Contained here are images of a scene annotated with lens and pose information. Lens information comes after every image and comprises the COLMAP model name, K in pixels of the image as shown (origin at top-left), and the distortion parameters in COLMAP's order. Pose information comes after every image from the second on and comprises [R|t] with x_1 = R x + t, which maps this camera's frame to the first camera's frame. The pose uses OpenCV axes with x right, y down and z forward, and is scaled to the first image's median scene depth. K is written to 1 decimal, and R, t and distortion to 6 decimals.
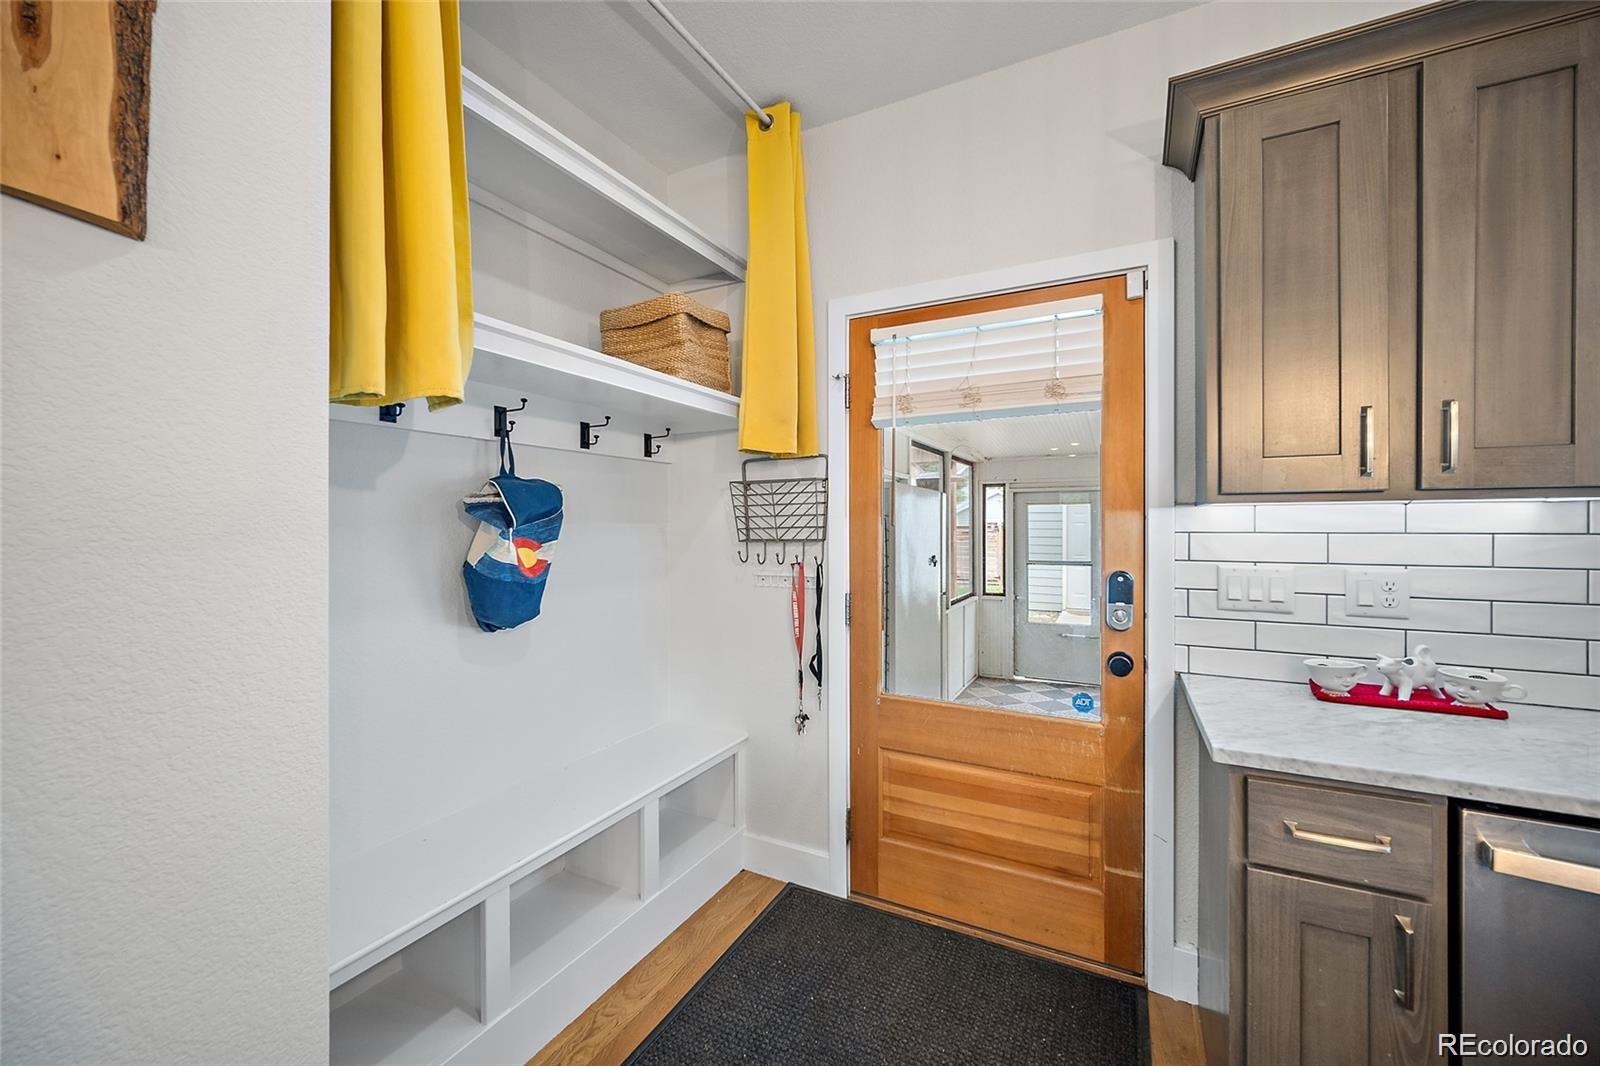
lens RADIAL K [[635.3, 0, 788.6], [0, 635.3, 523.6], [0, 0, 1]] dist [-0.002729, 0.000790]
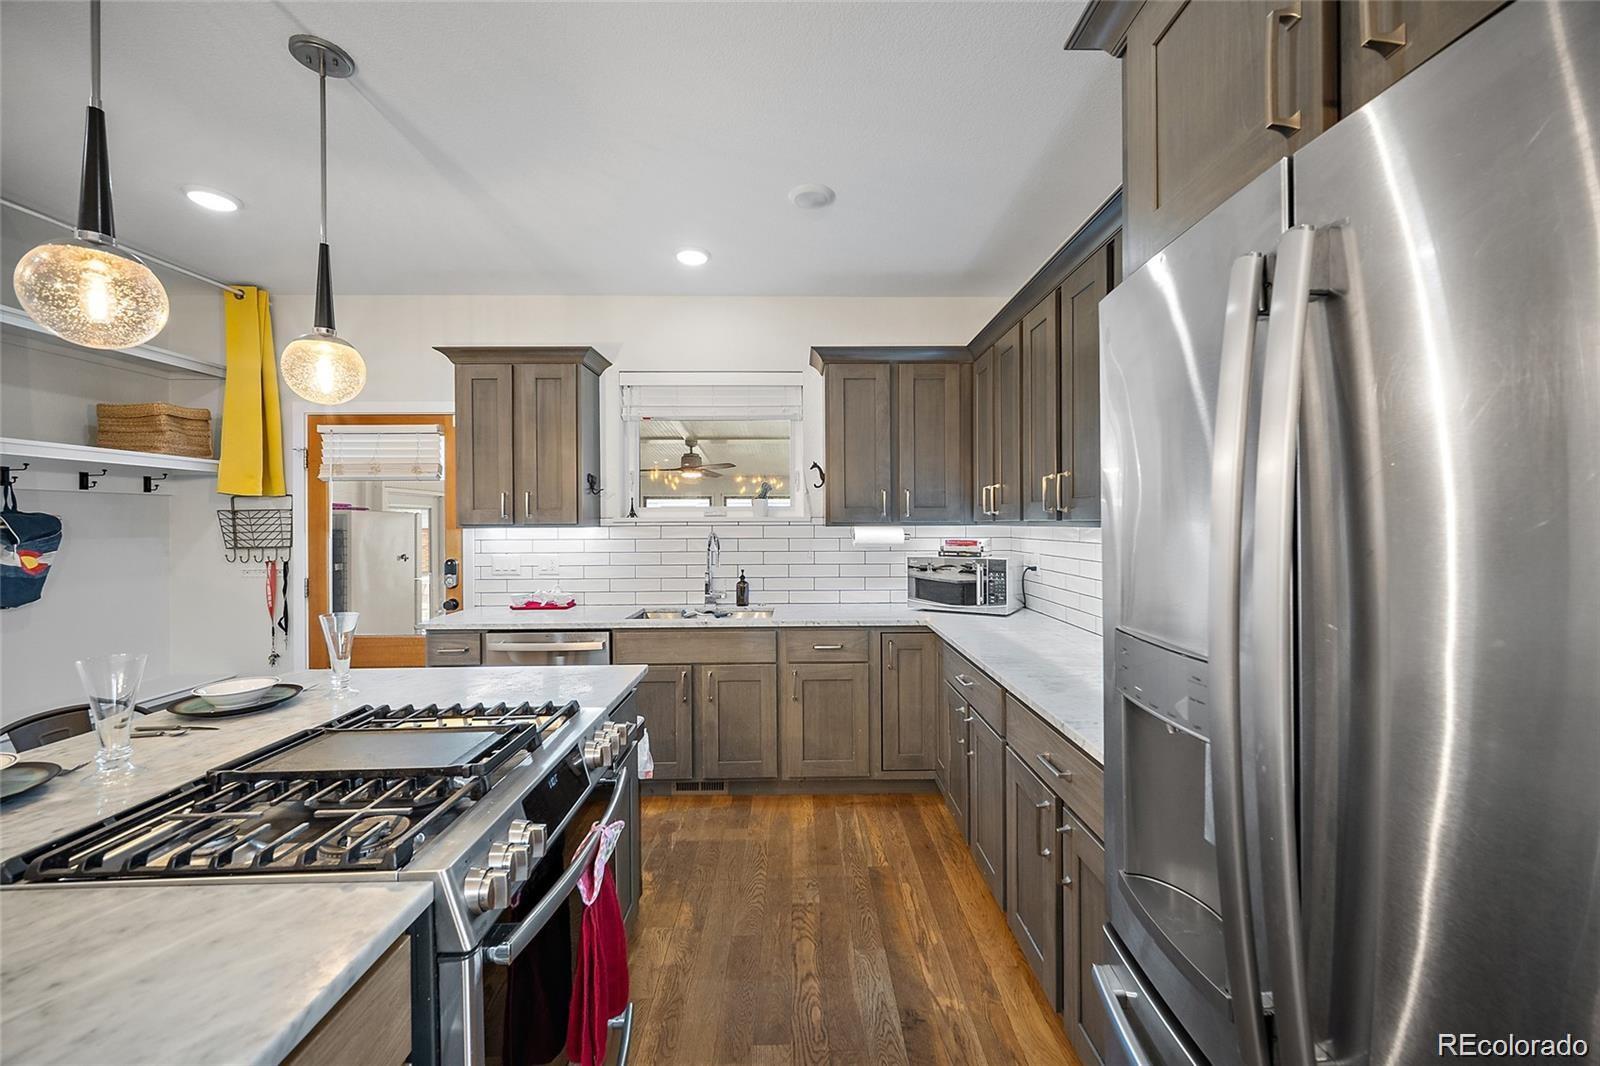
lens RADIAL K [[635.3, 0, 798.1], [0, 635.3, 521.5], [0, 0, 1]] dist [-0.002729, 0.000790]
pose [[0.874295, -0.002800, 0.485388, 0.478834], [0.004102, 0.999990, -0.001621, -0.037020], [-0.485378, 0.003409, 0.874298, -1.262785]]
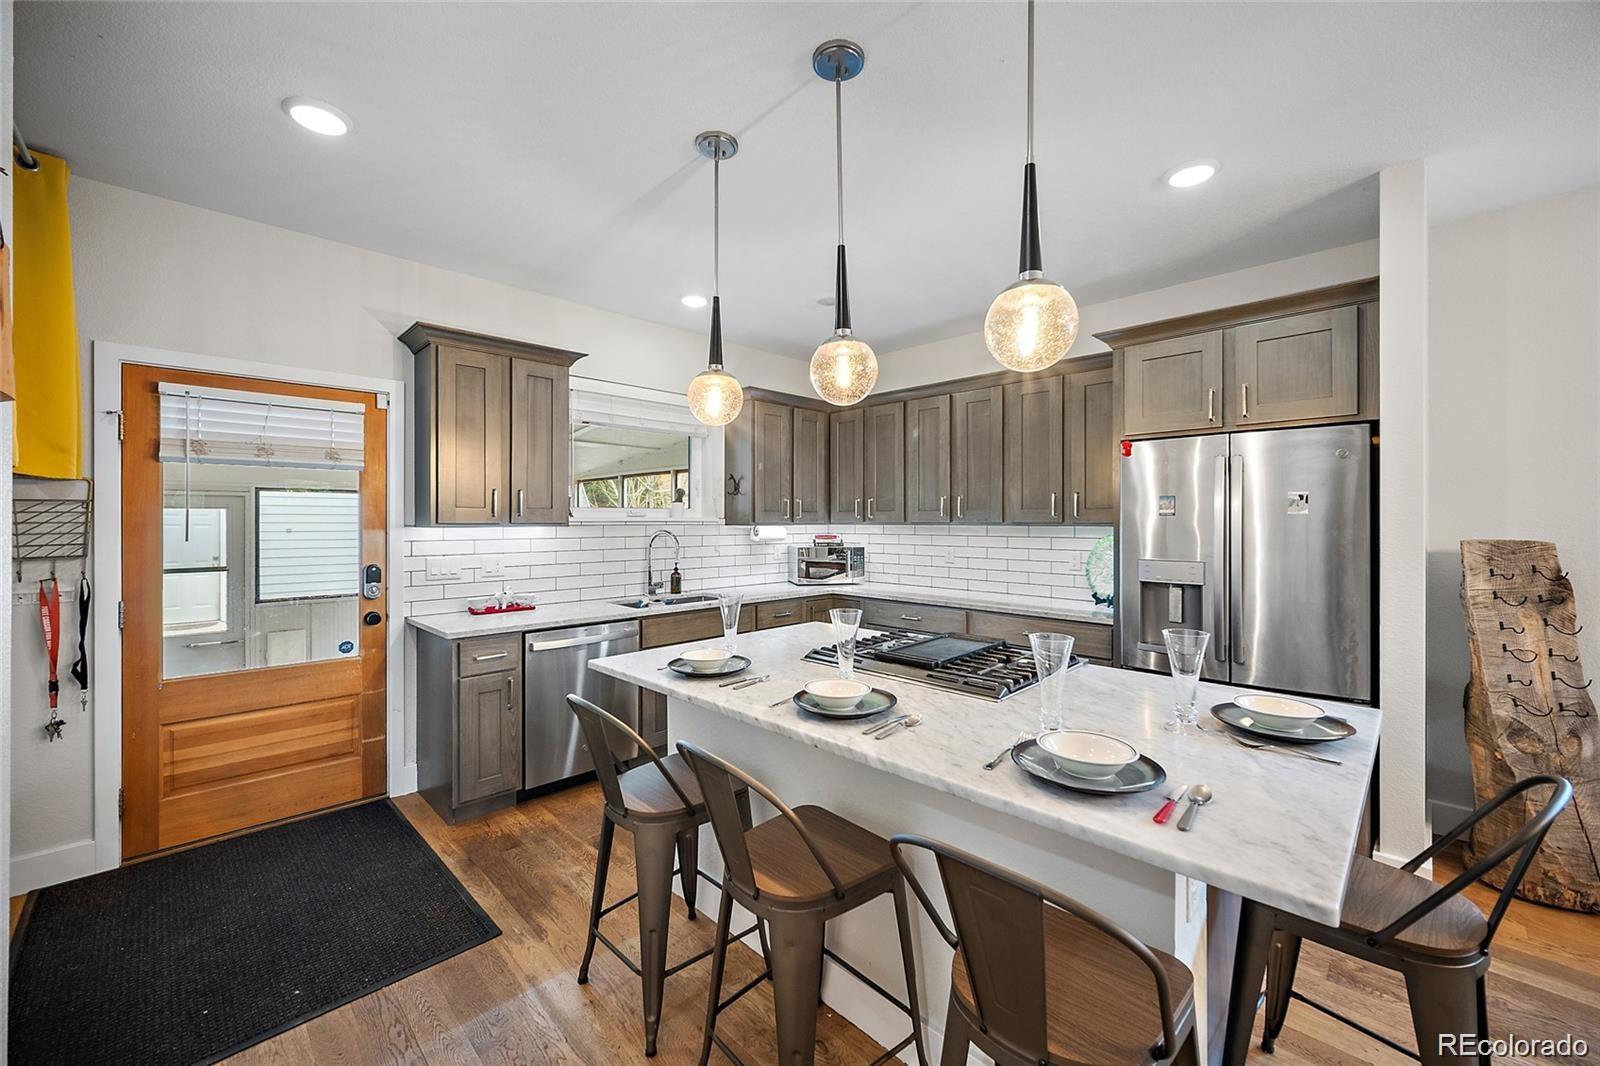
lens RADIAL K [[635.3, 0, 821.3], [0, 635.3, 522.1], [0, 0, 1]] dist [-0.002729, 0.000790]
pose [[0.281282, 0.000035, 0.959625, -0.749751], [-0.000164, 1.000000, 0.000012, -0.038623], [-0.959625, -0.000161, 0.281282, -0.622902]]
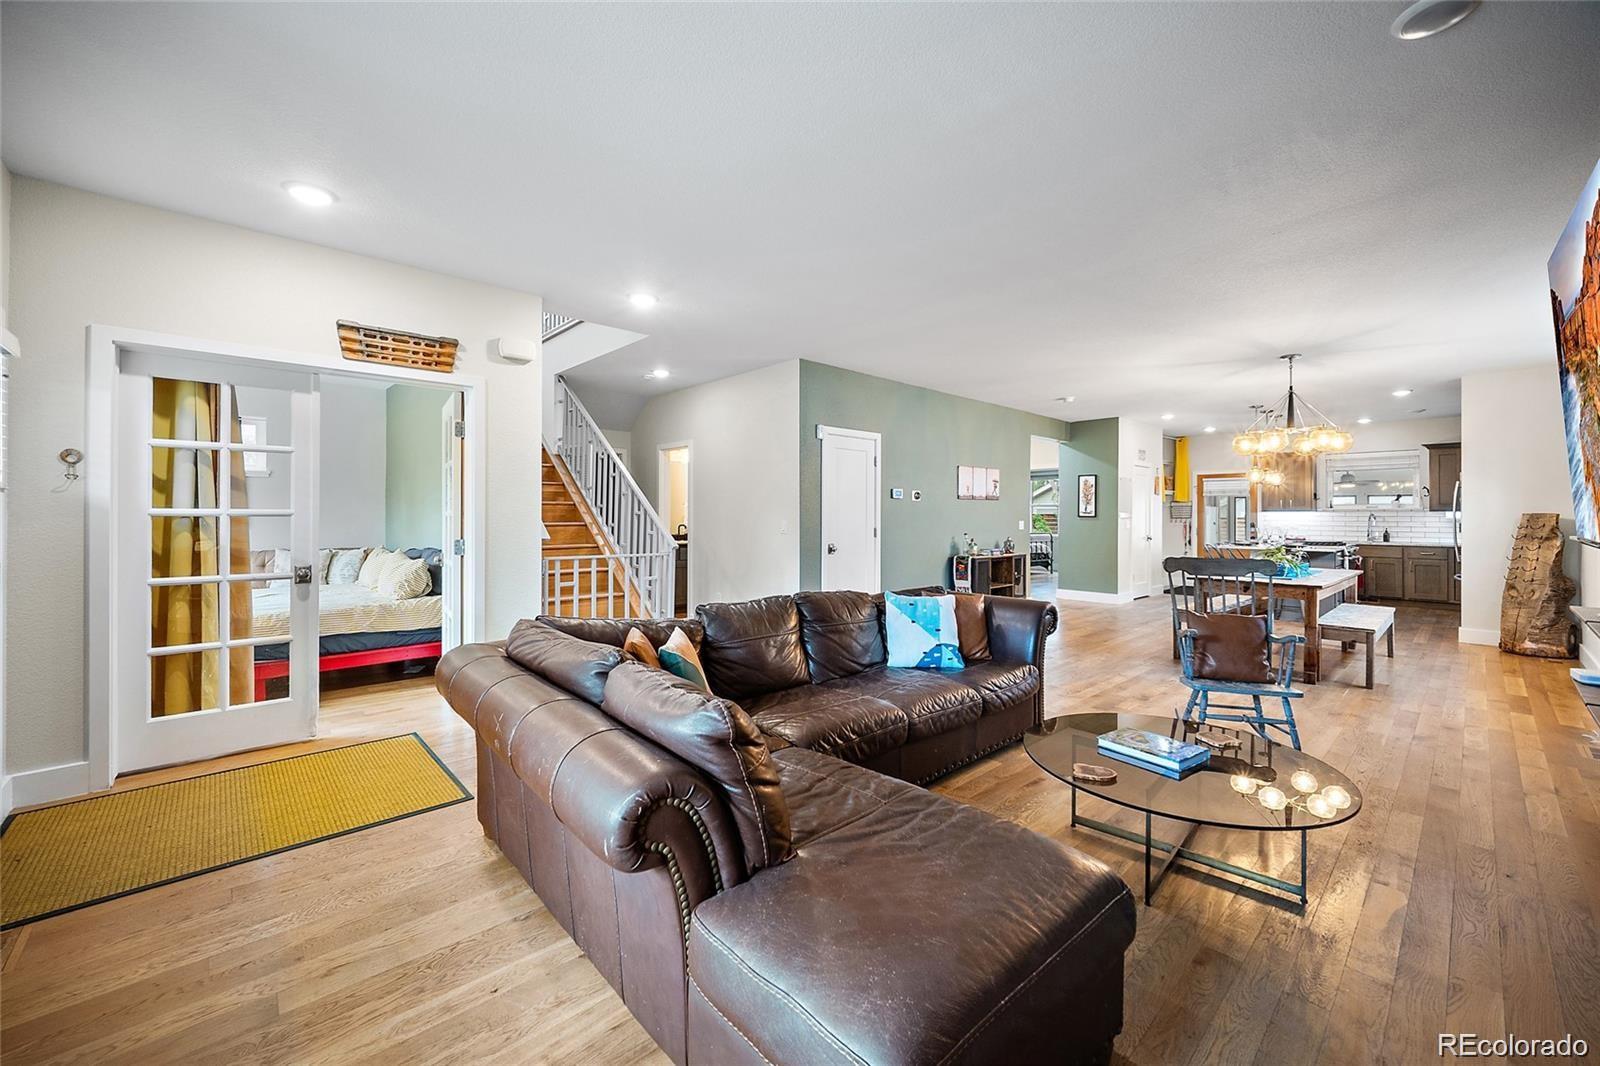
lens RADIAL K [[635.3, 0, 806.7], [0, 635.3, 510.4], [0, 0, 1]] dist [-0.002729, 0.000790]
pose [[0.951458, 0.001166, -0.307776, -1.556177], [-0.004134, 0.999951, -0.008993, 0.028308], [0.307750, 0.009829, 0.951416, -5.689180]]
